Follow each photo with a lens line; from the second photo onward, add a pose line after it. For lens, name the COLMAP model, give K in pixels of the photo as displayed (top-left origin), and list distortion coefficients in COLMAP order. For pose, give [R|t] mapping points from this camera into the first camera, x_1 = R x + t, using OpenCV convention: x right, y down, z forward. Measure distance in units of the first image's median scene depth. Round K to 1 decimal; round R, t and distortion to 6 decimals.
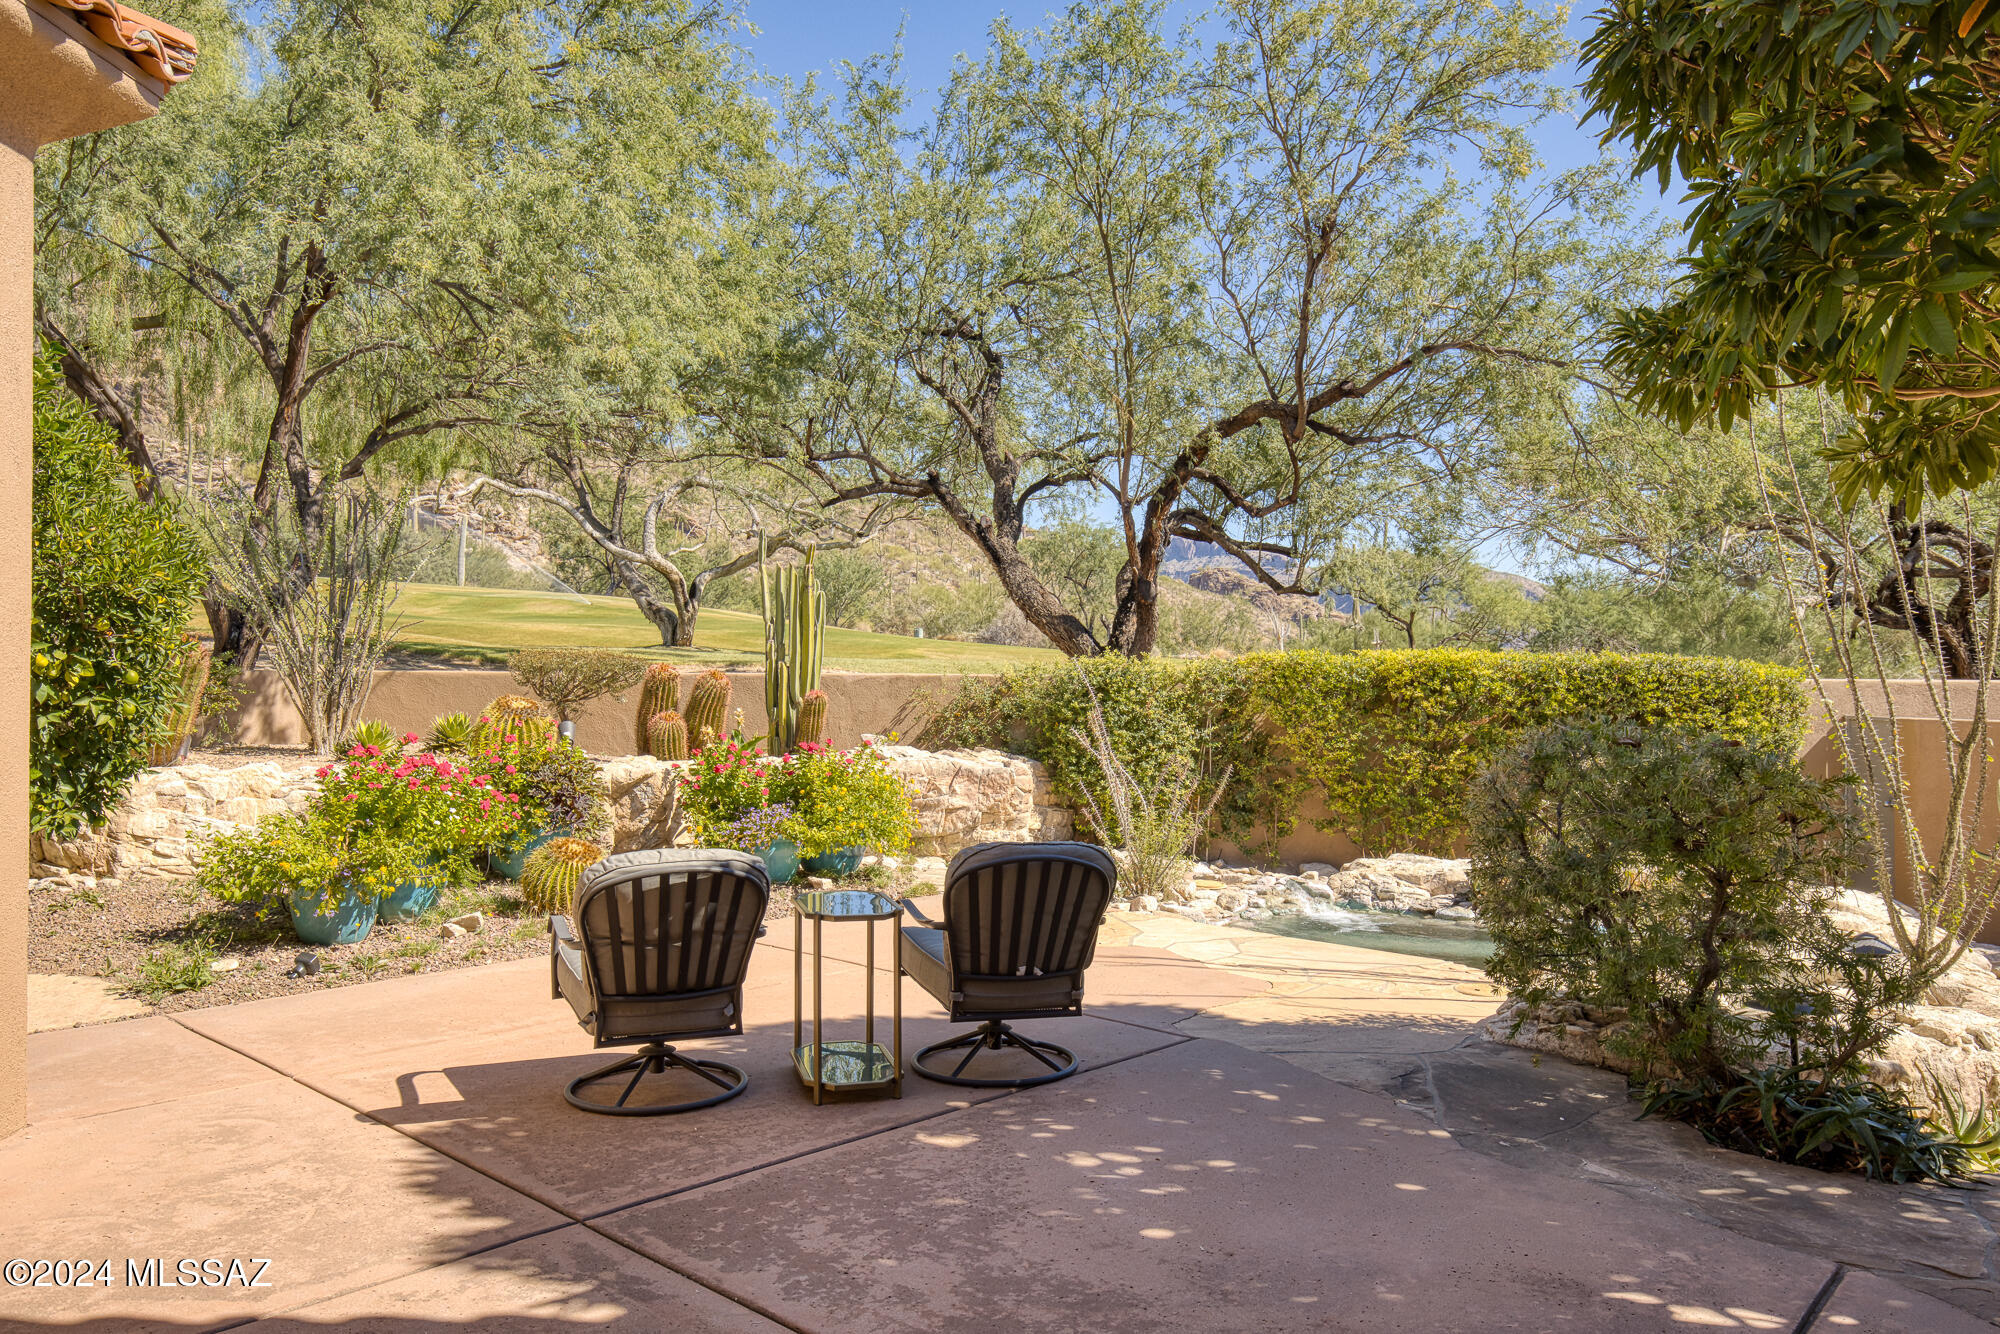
lens RADIAL K [[1415.8, 0, 1000.0], [0, 1415.8, 667.0], [0, 0, 1]] dist [-0.049829, -0.001237]
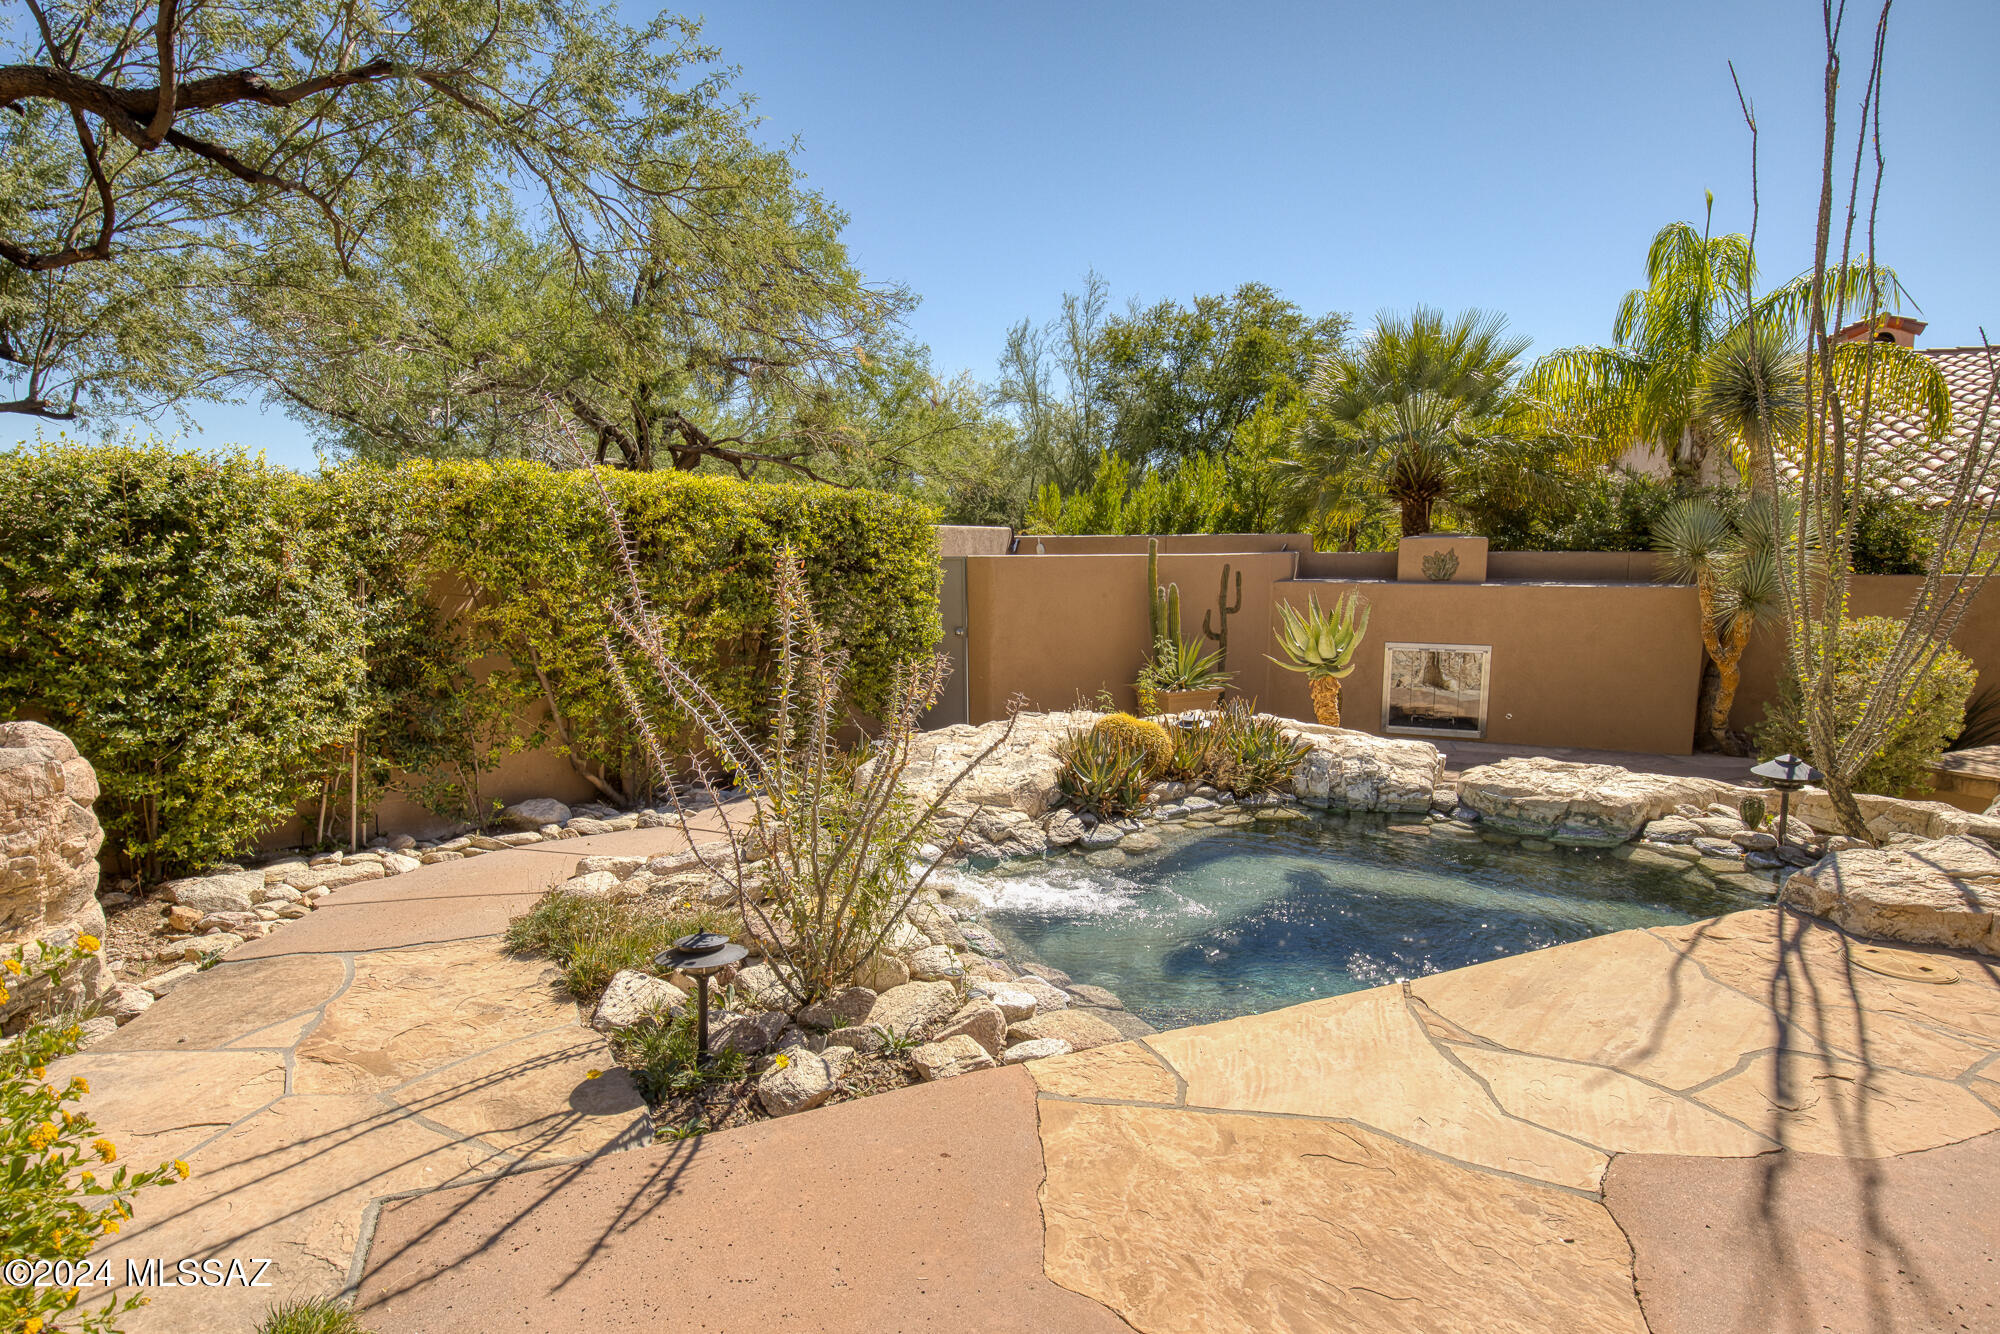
lens RADIAL K [[1027.9, 0, 1030.5], [0, 1027.9, 692.0], [0, 0, 1]] dist [-0.034749, 0.009057]
pose [[0.389473, -0.138497, 0.910565, -0.107694], [0.005715, 0.988974, 0.147979, 0.022601], [-0.921020, -0.052429, 0.385970, 0.636095]]
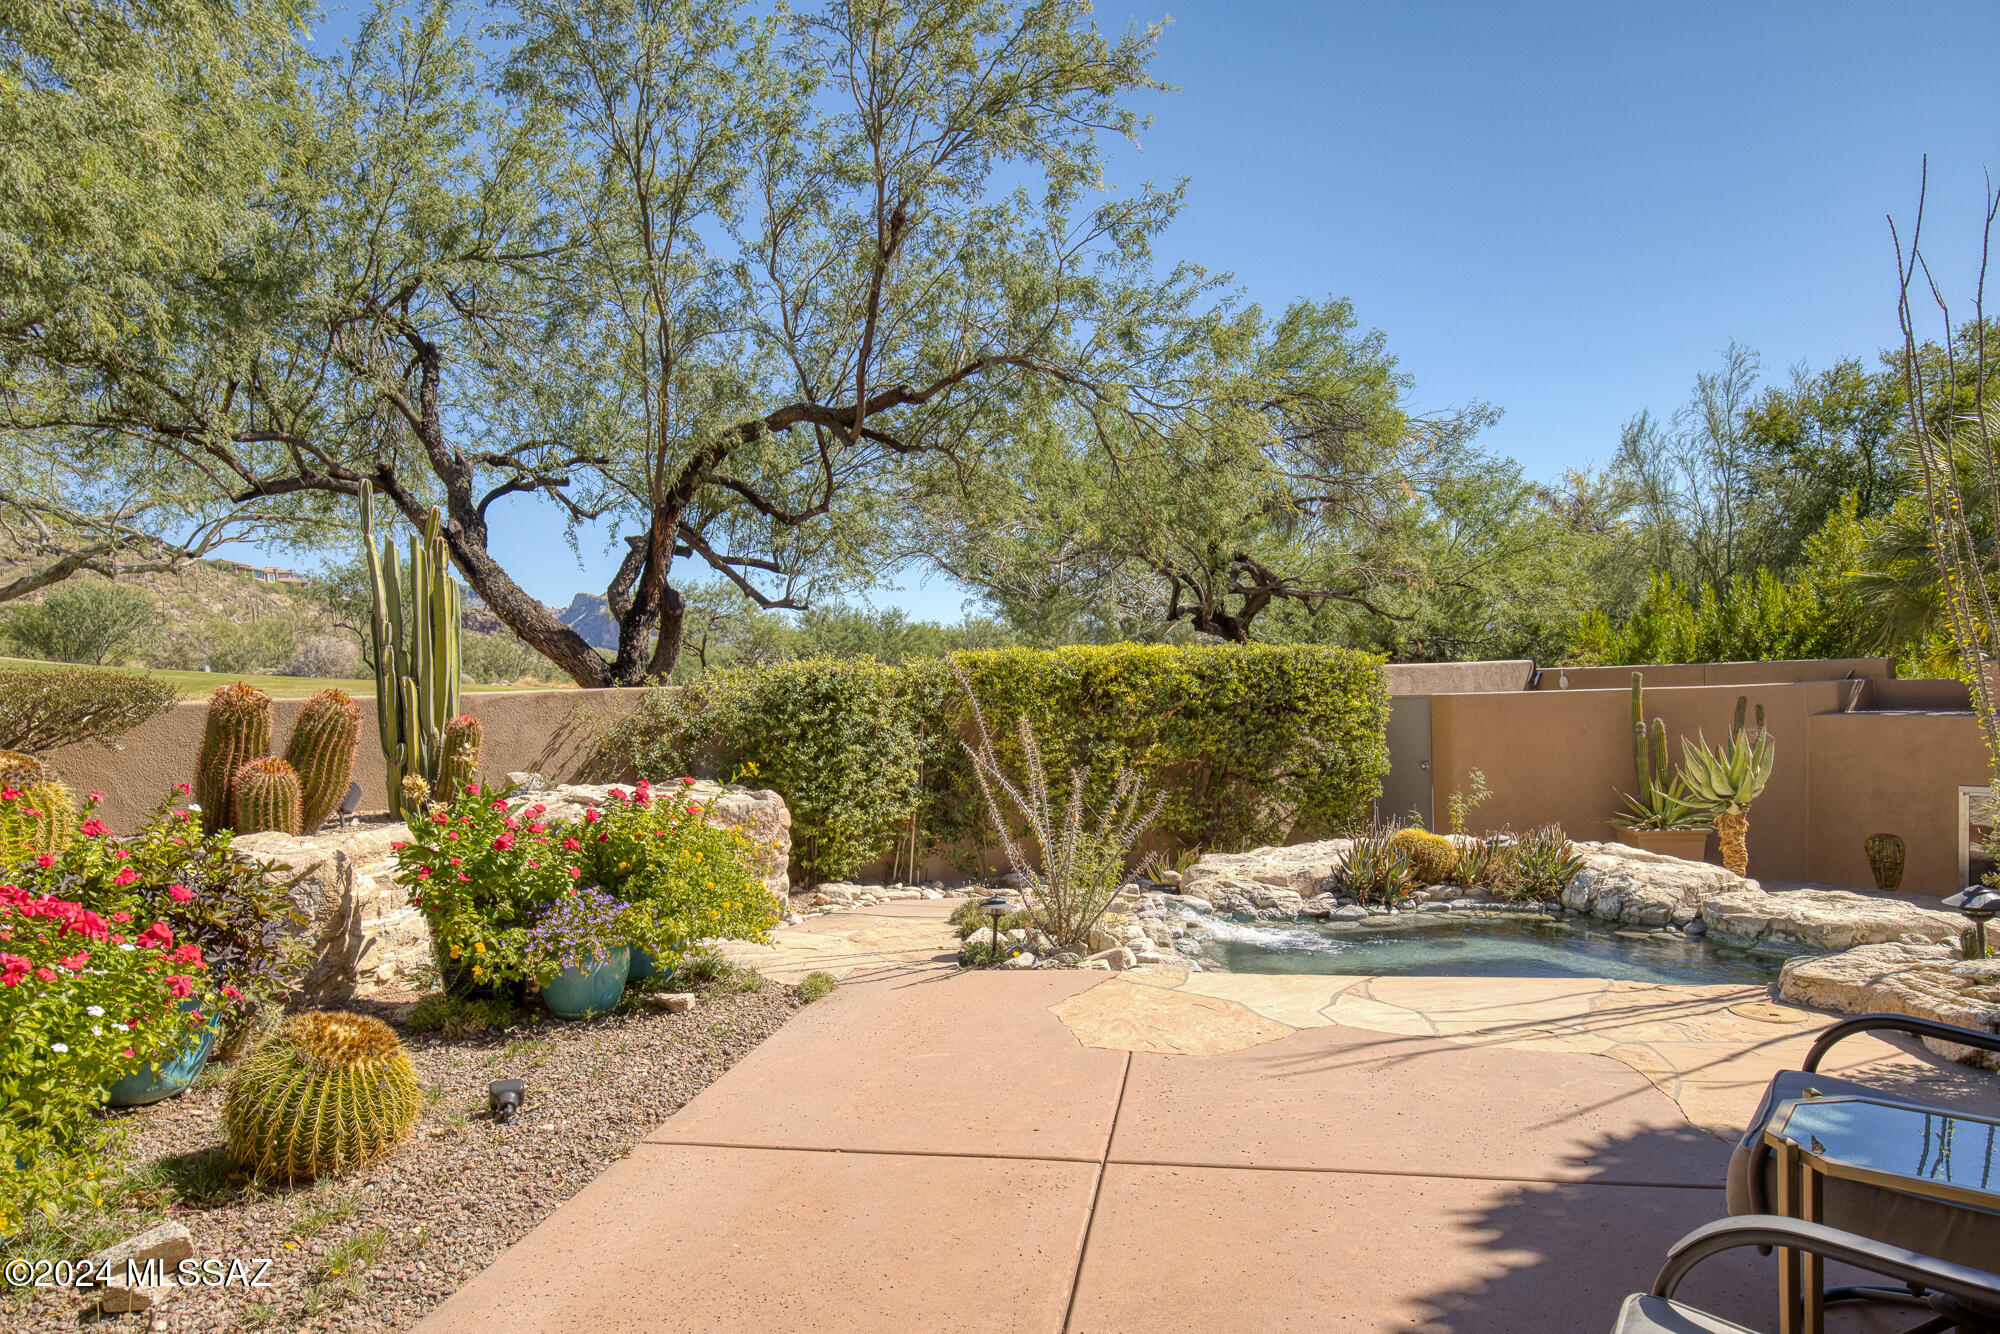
lens RADIAL K [[1183.1, 0, 998.1], [0, 1183.1, 725.7], [0, 0, 1]] dist [-0.024014, -0.000454]
pose [[0.841333, -0.054288, 0.537784, -0.218474], [0.038568, 0.998437, 0.040452, 0.007857], [-0.539139, -0.013292, 0.842112, 0.352507]]
